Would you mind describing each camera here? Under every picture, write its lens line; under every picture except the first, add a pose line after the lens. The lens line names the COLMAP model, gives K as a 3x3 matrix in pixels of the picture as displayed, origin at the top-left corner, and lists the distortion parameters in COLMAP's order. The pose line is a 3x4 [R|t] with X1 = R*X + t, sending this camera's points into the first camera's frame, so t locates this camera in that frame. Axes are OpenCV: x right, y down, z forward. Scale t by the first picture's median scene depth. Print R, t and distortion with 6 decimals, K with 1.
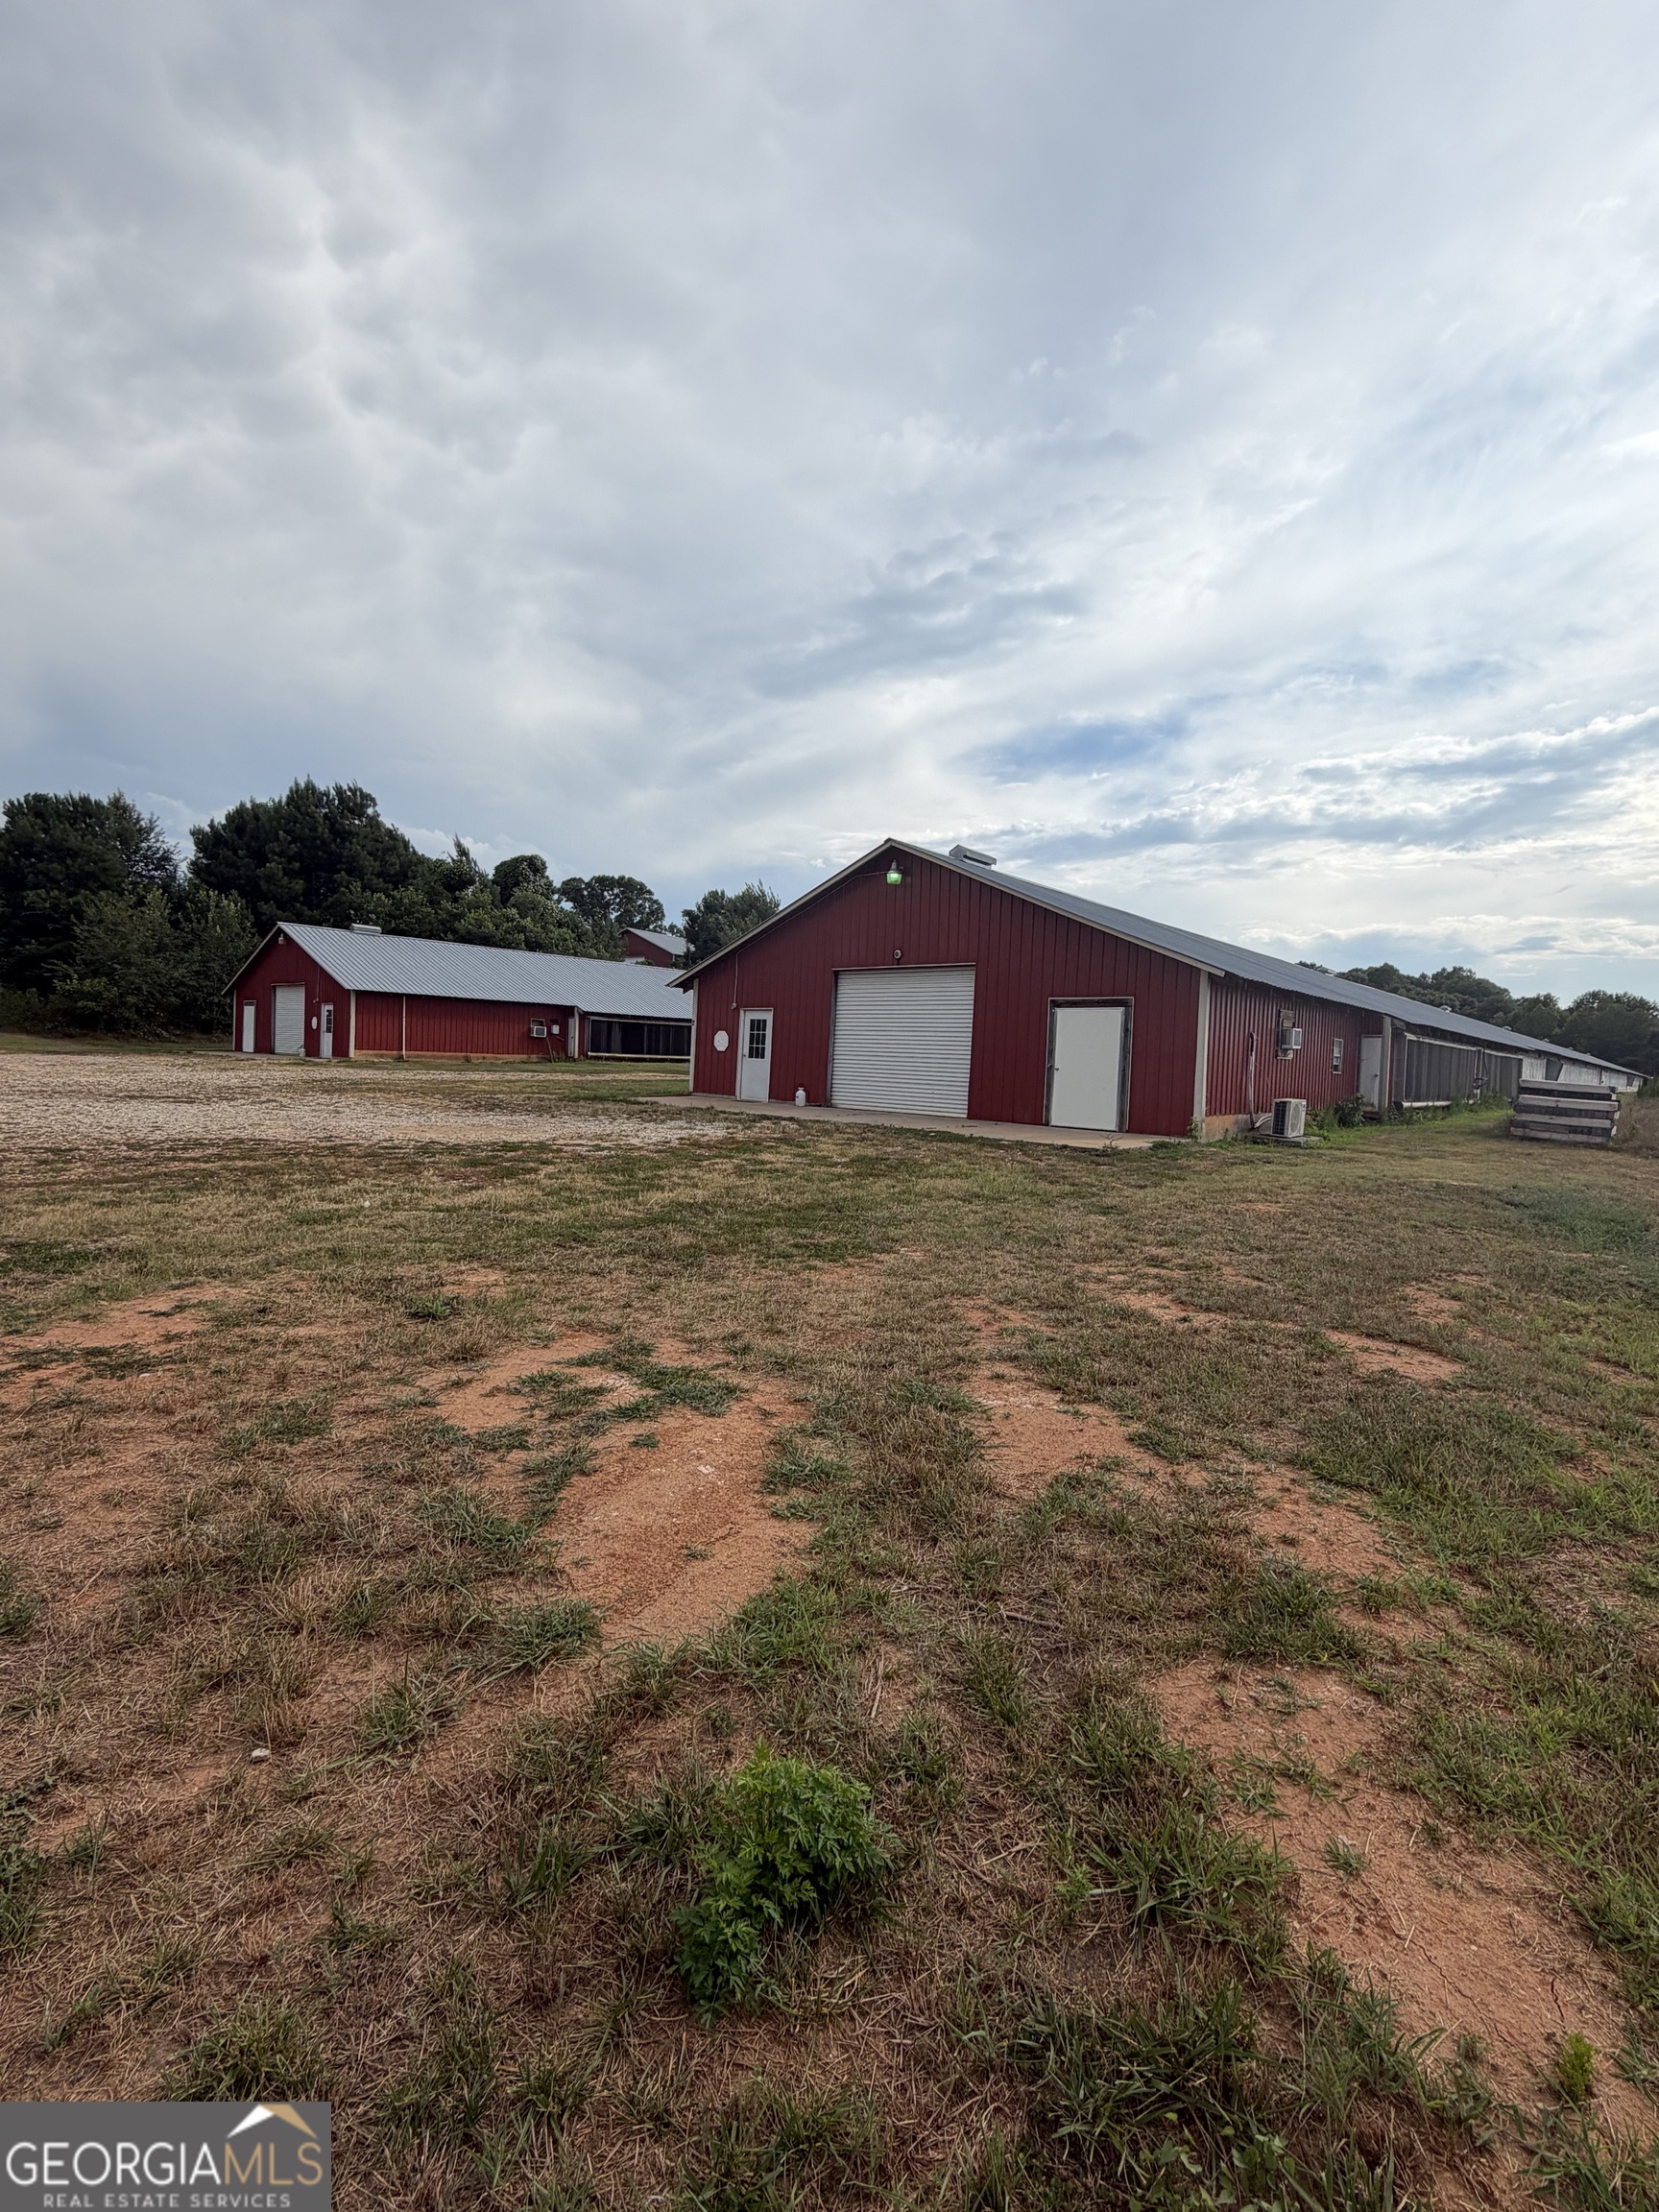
lens RADIAL K [[1016.8, 0, 833.4], [0, 1016.8, 1101.0], [0, 0, 1]] dist [-0.001620, -0.000167]
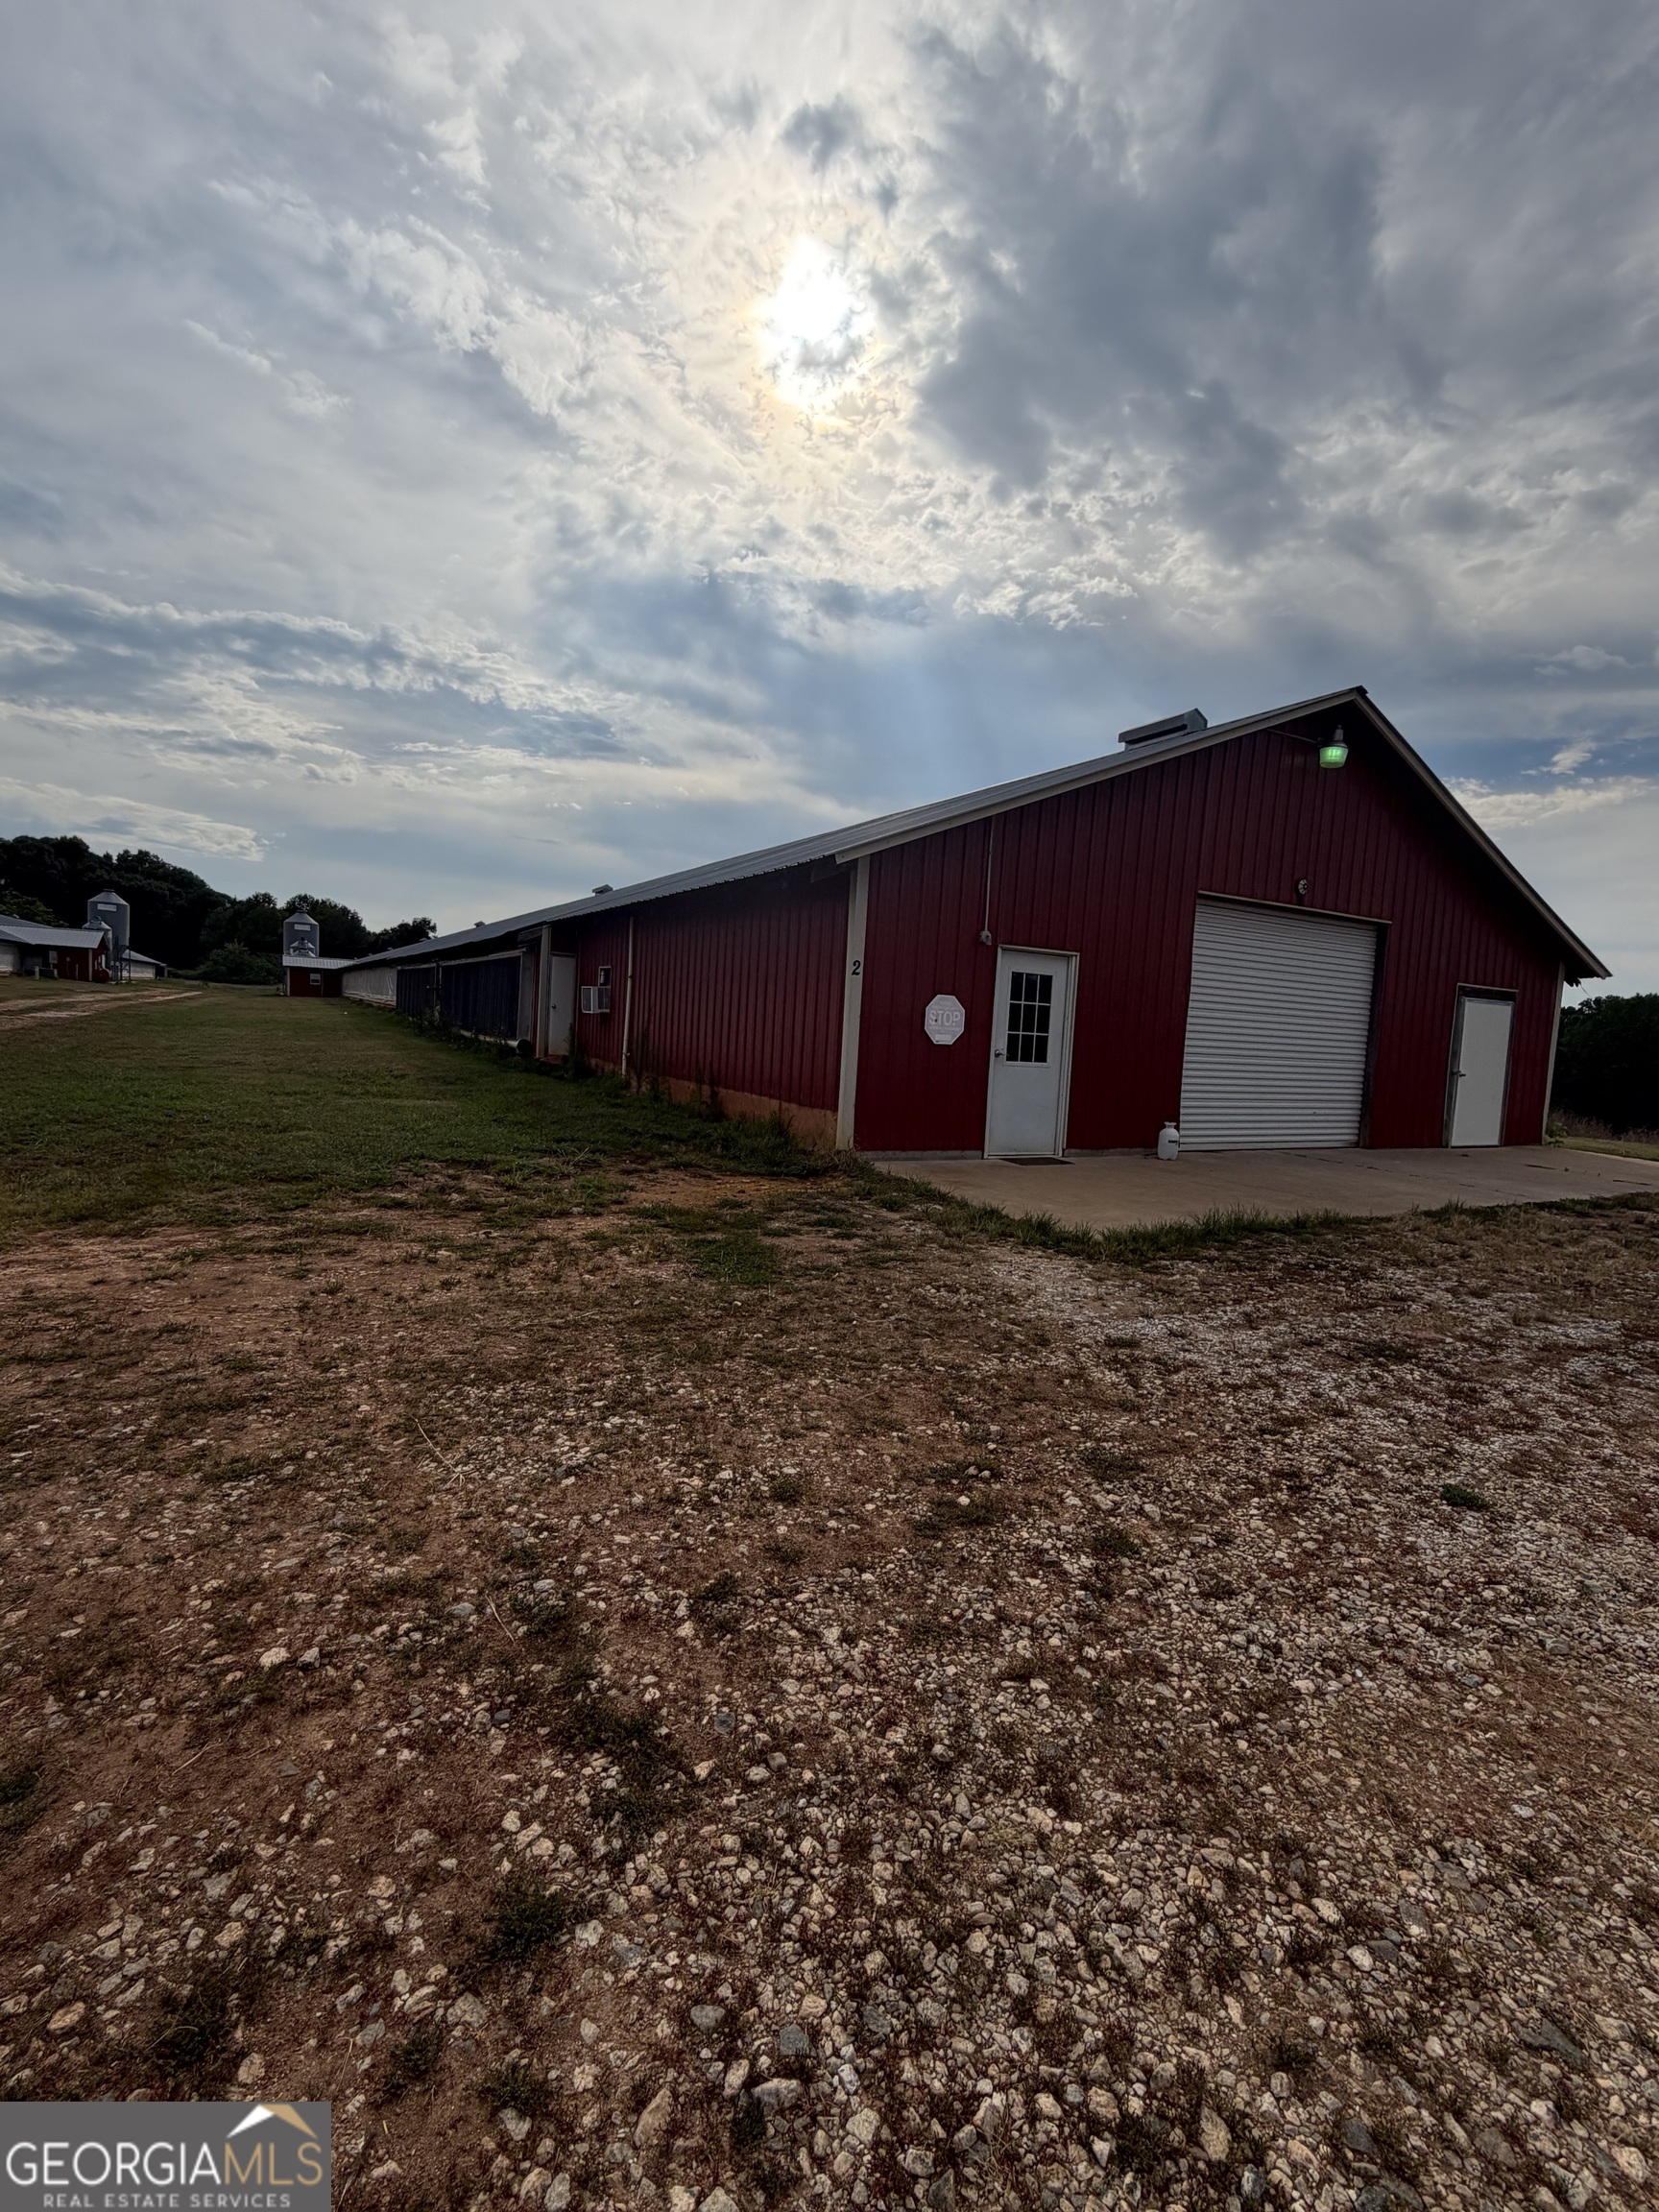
lens RADIAL K [[1016.8, 0, 831.8], [0, 1016.8, 1106.3], [0, 0, 1]] dist [-0.001620, -0.000167]
pose [[0.309898, -0.105084, 0.944945, -0.525812], [-0.004701, 0.993692, 0.112047, -0.072075], [-0.950758, -0.039165, 0.307449, 0.943305]]
